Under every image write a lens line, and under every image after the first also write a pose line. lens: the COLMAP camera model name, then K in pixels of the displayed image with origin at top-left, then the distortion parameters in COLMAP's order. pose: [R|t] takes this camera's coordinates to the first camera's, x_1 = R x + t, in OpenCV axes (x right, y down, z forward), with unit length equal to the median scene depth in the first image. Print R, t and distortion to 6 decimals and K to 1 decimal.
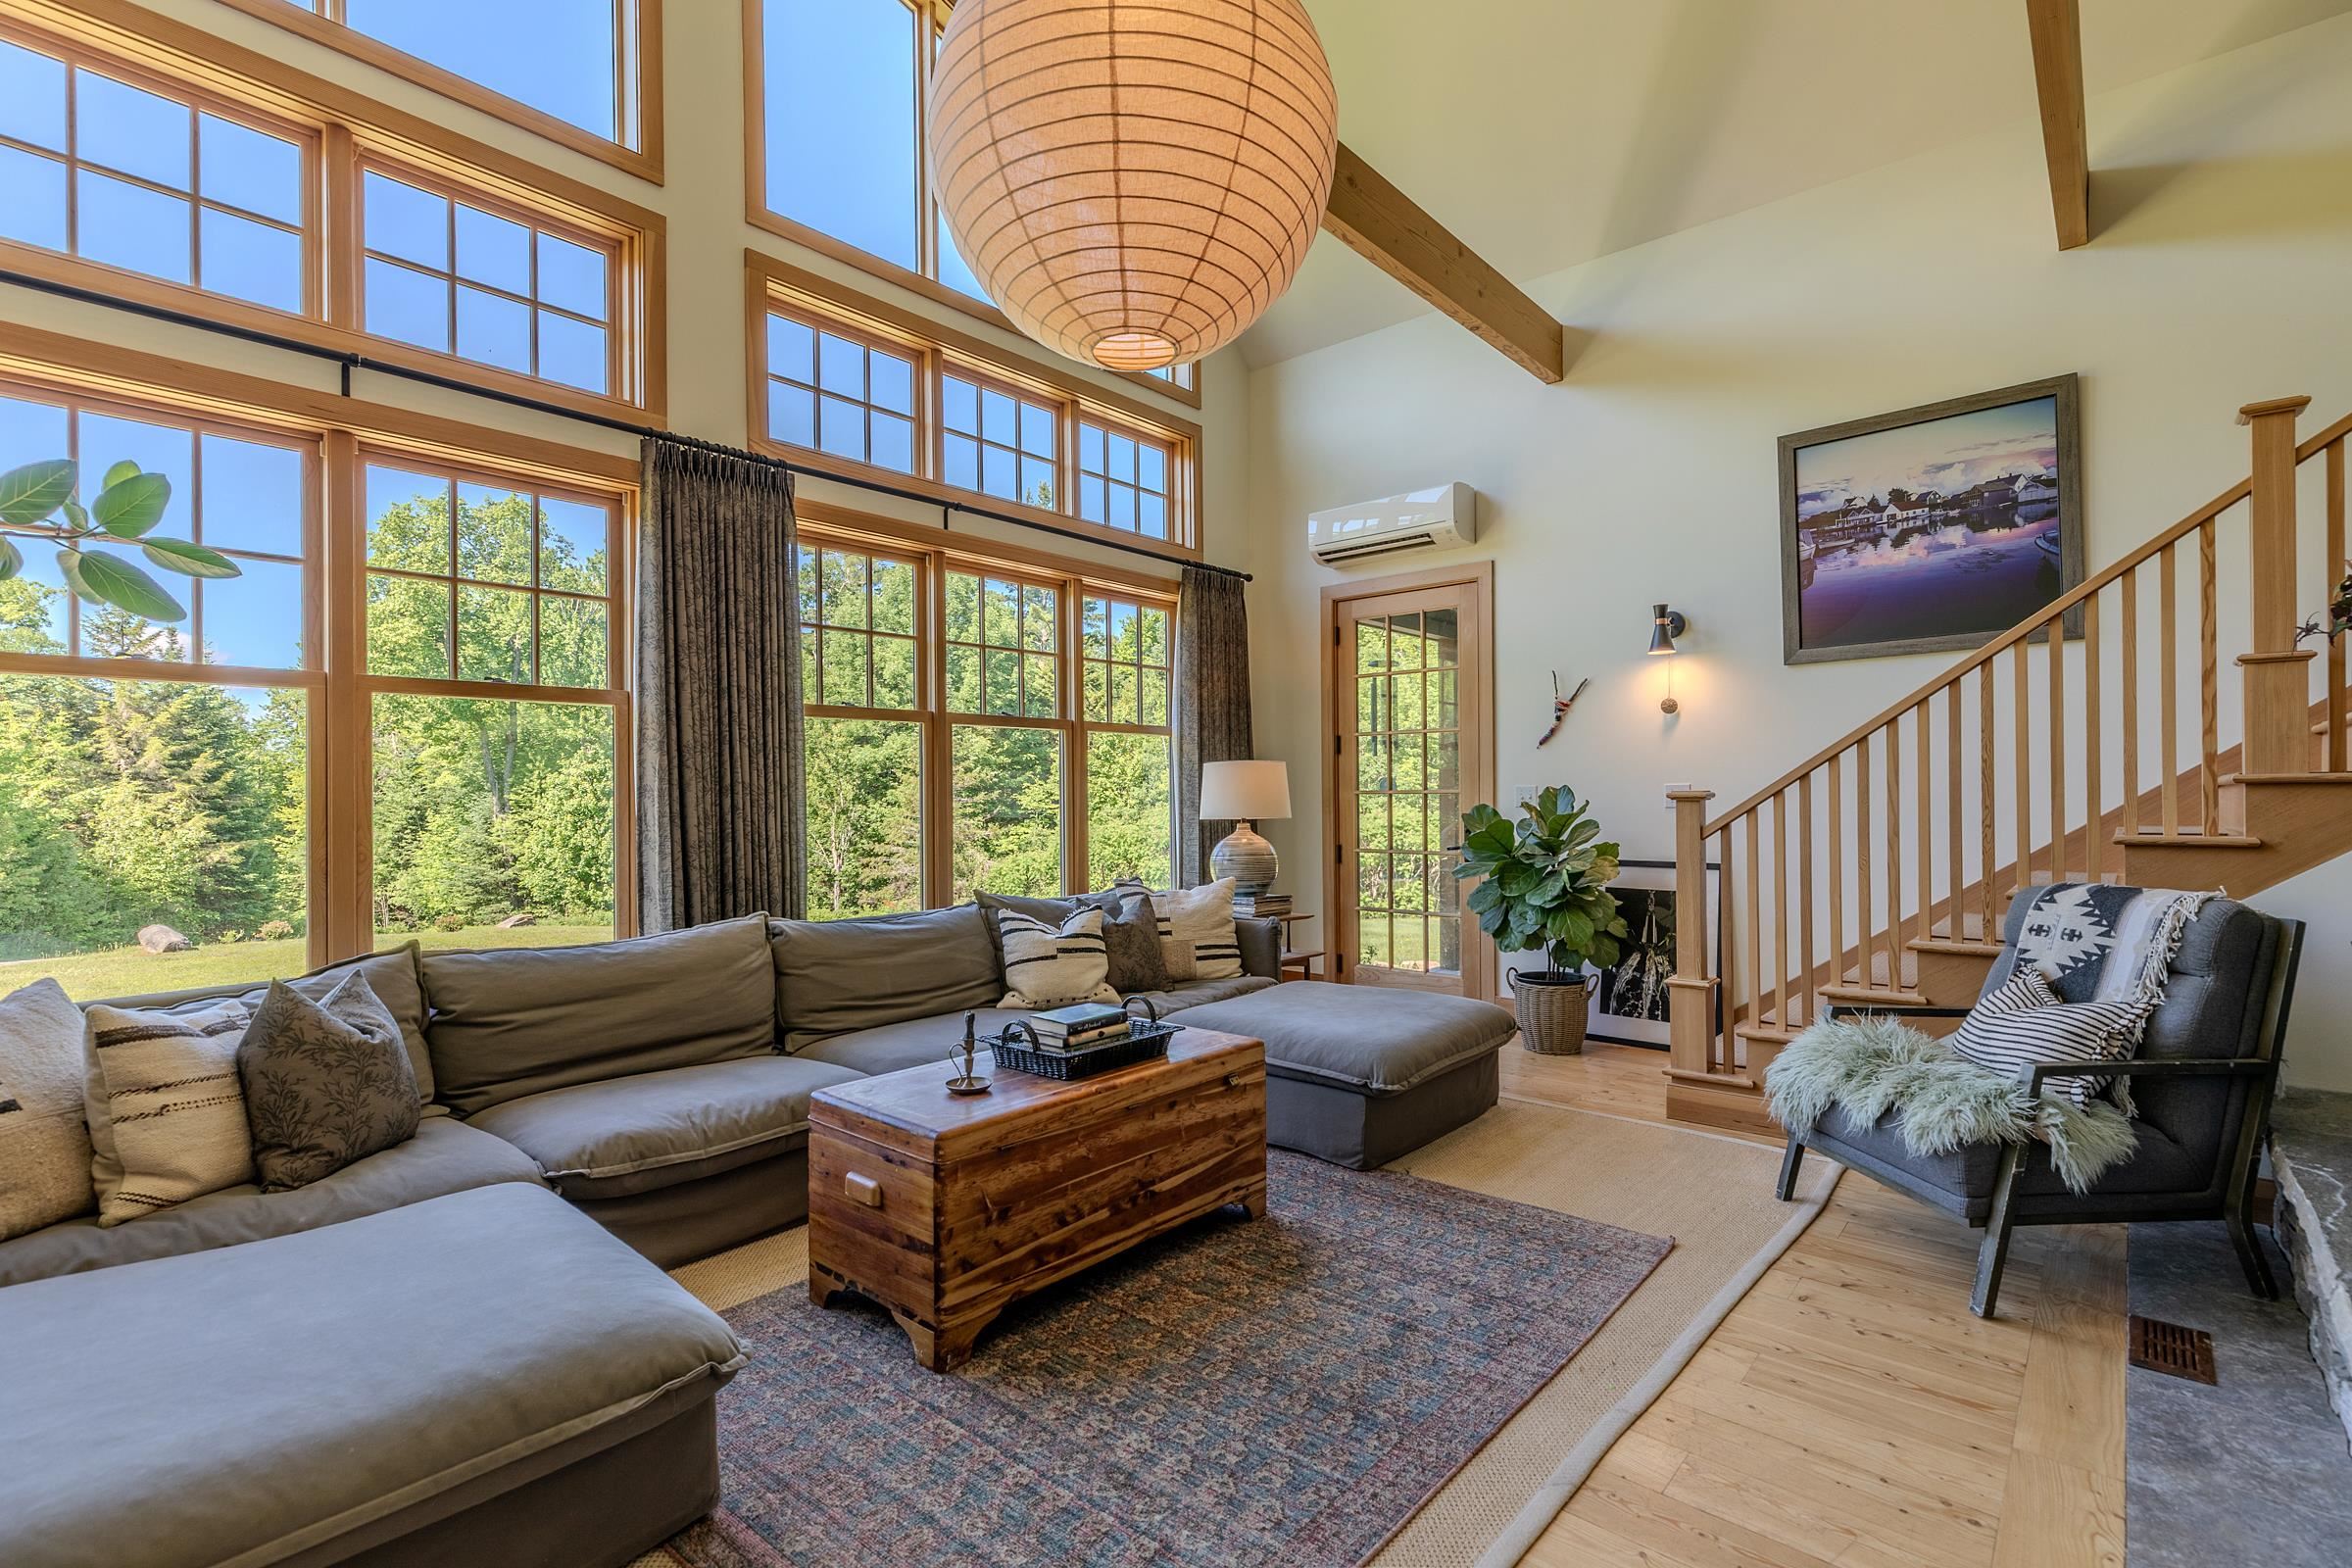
lens RADIAL K [[1098.1, 0, 1174.8], [0, 1098.1, 788.2], [0, 0, 1]] dist [0.006764, -0.000262]
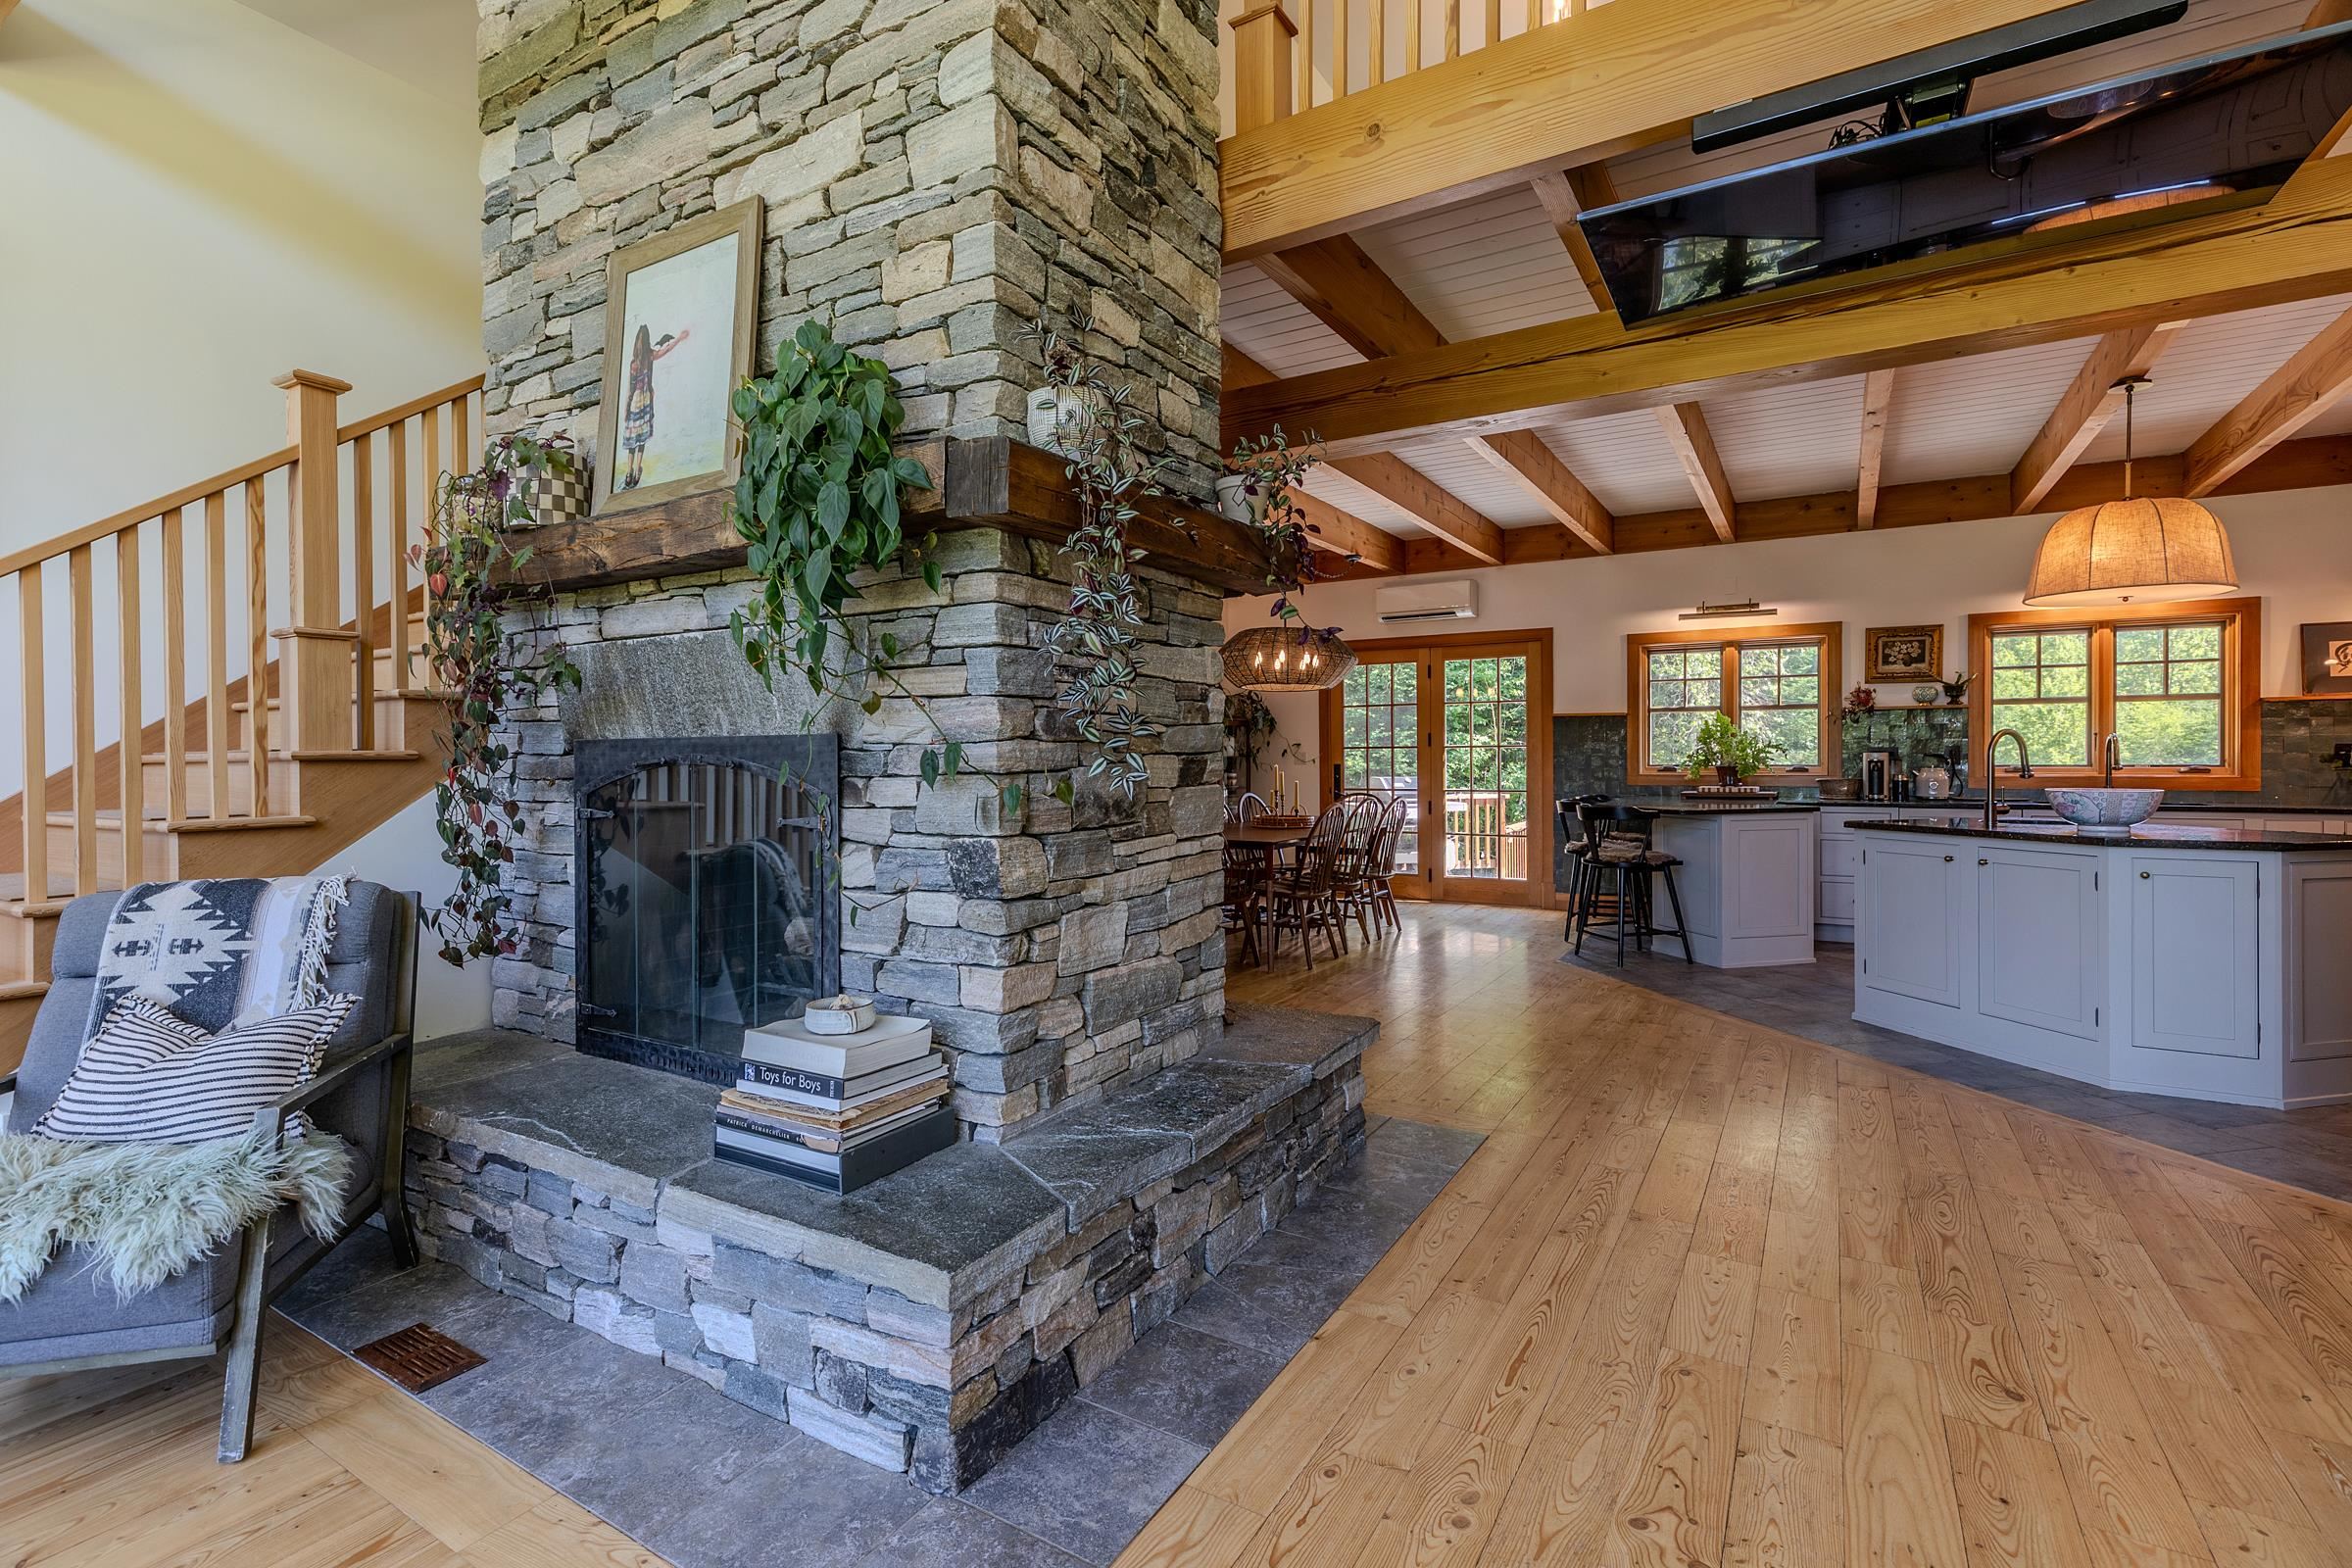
lens RADIAL K [[1089.8, 0, 1155.6], [0, 1089.8, 765.1], [0, 0, 1]] dist [0.002924, 0.000389]
pose [[-0.171525, -0.001447, 0.985179, -0.086309], [0.000415, 0.999999, 0.001541, -0.001240], [-0.985180, 0.000673, -0.171524, 0.357377]]
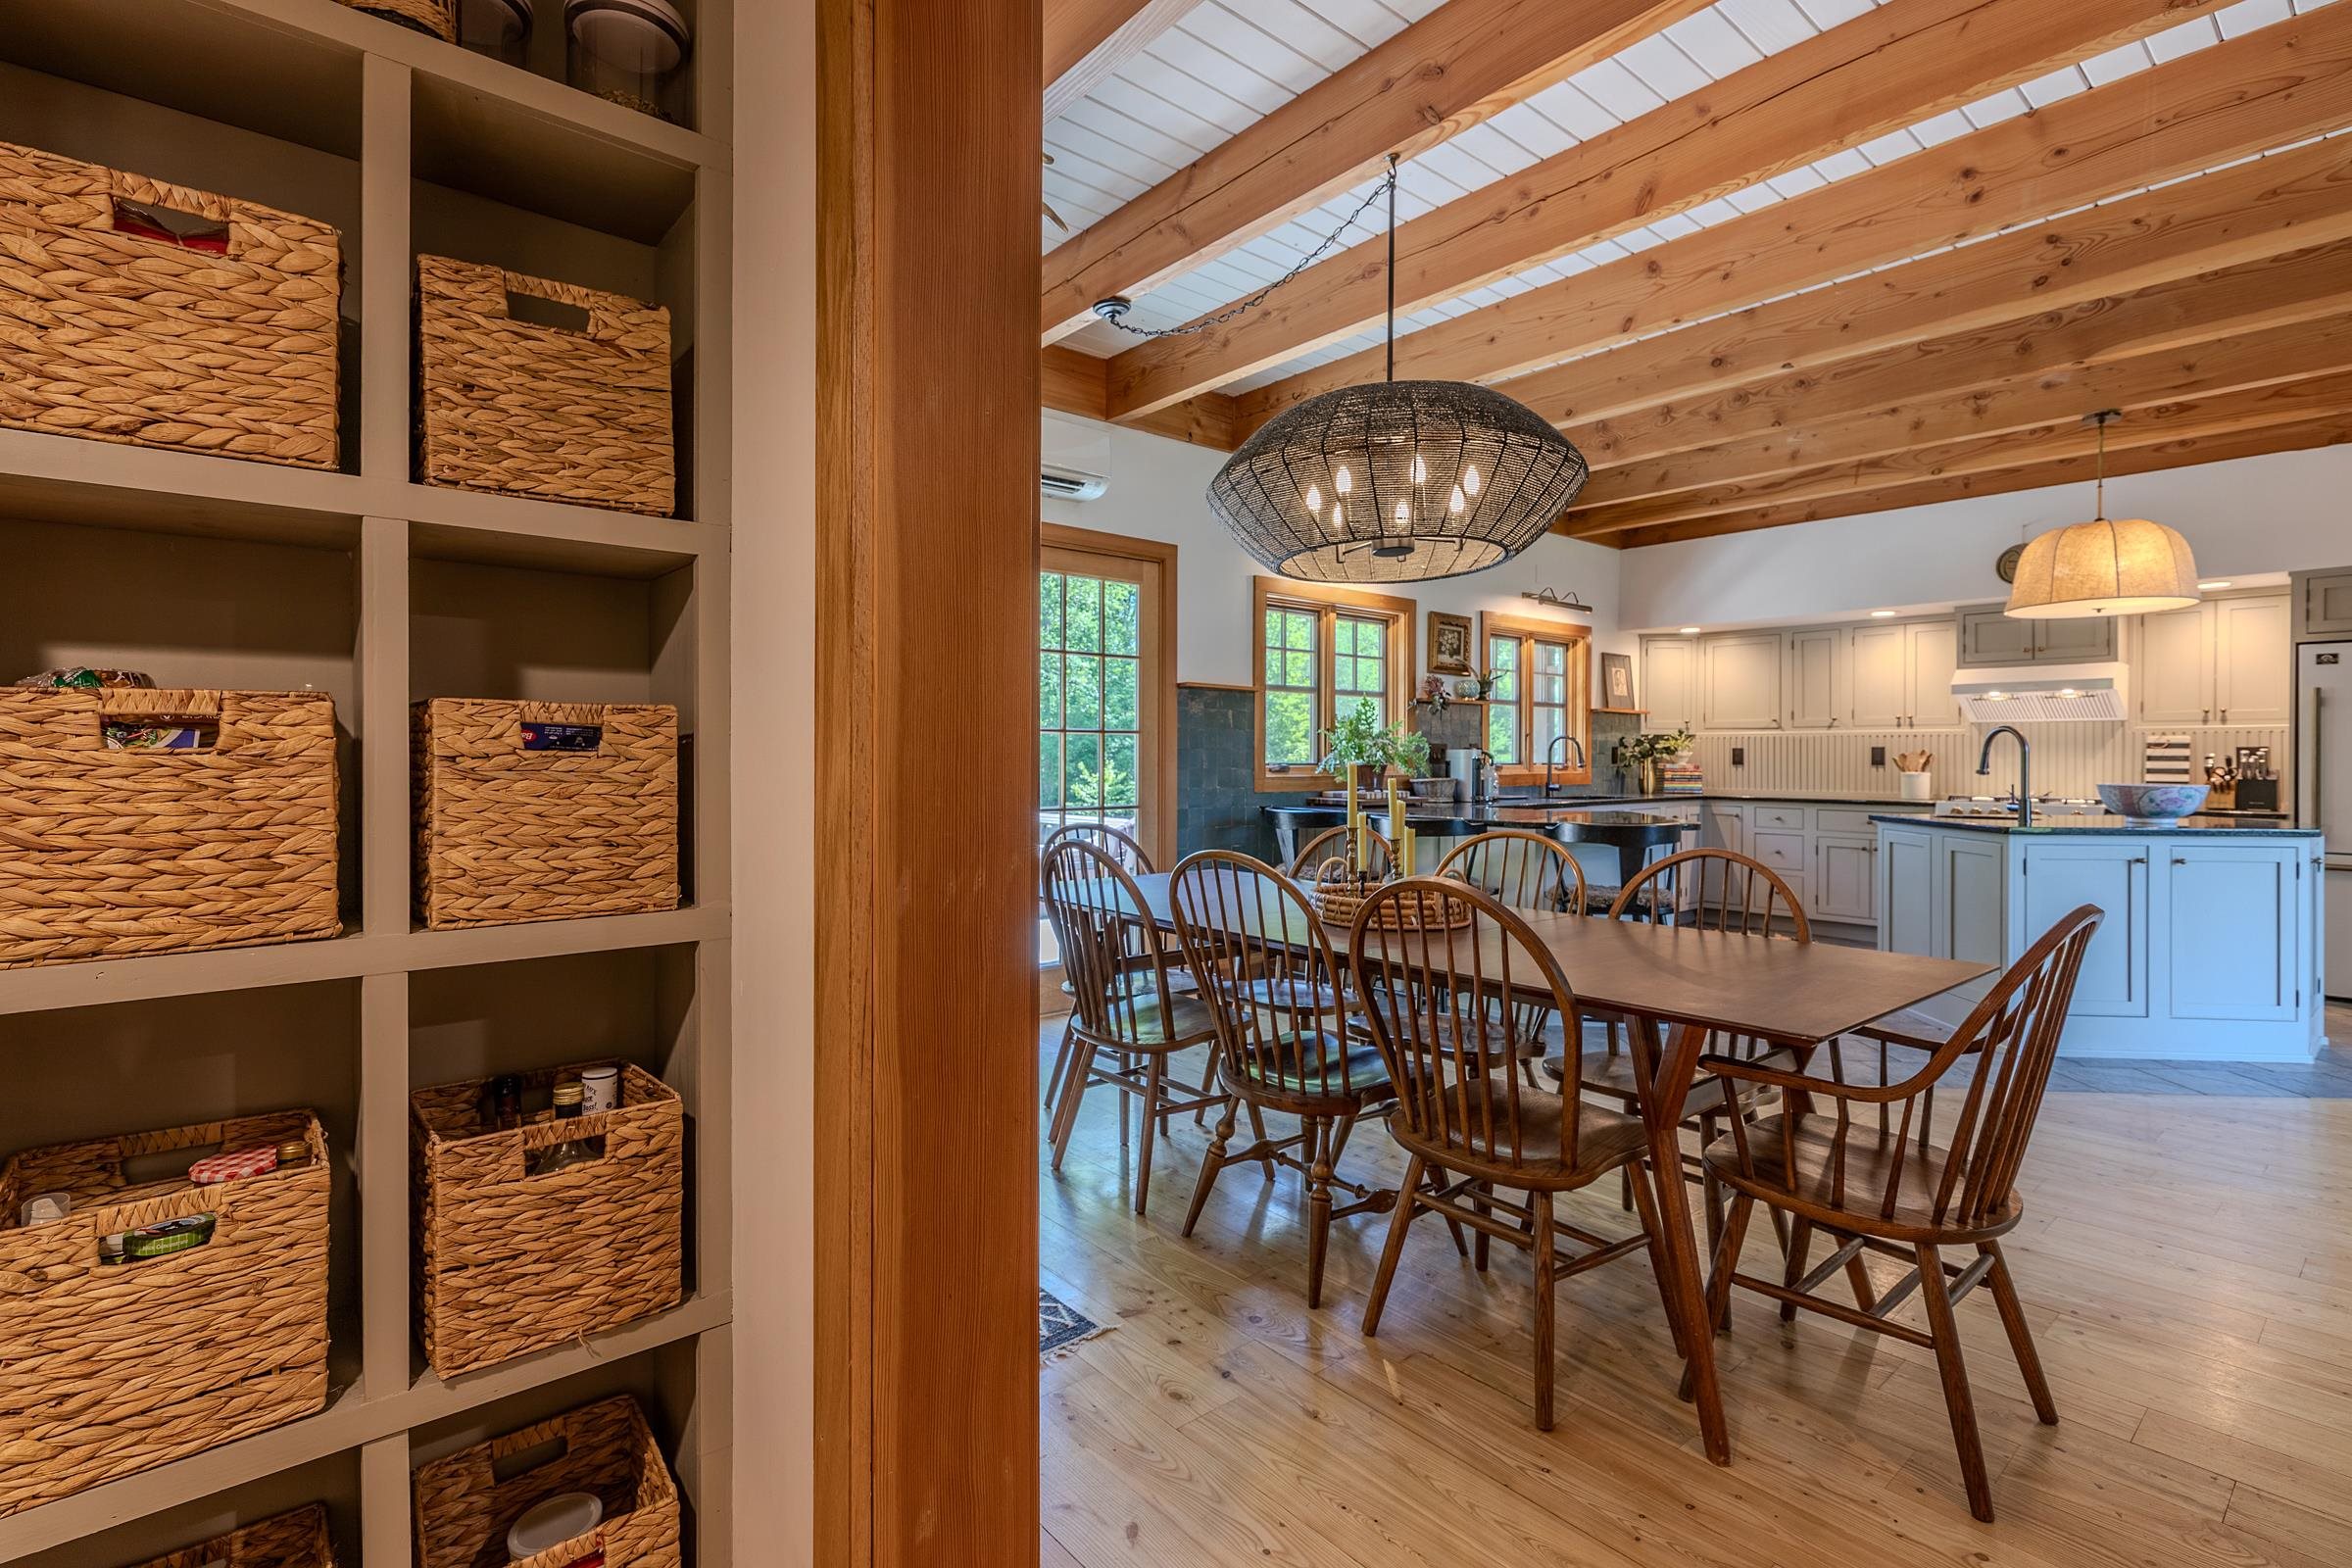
lens RADIAL K [[1089.8, 0, 1155.6], [0, 1089.8, 765.1], [0, 0, 1]] dist [0.002924, 0.000389]
pose [[-0.989947, 0.002114, 0.141424, 1.915388], [0.002185, 0.999998, 0.000348, 0.004200], [-0.141423, 0.000654, -0.989949, 0.582738]]
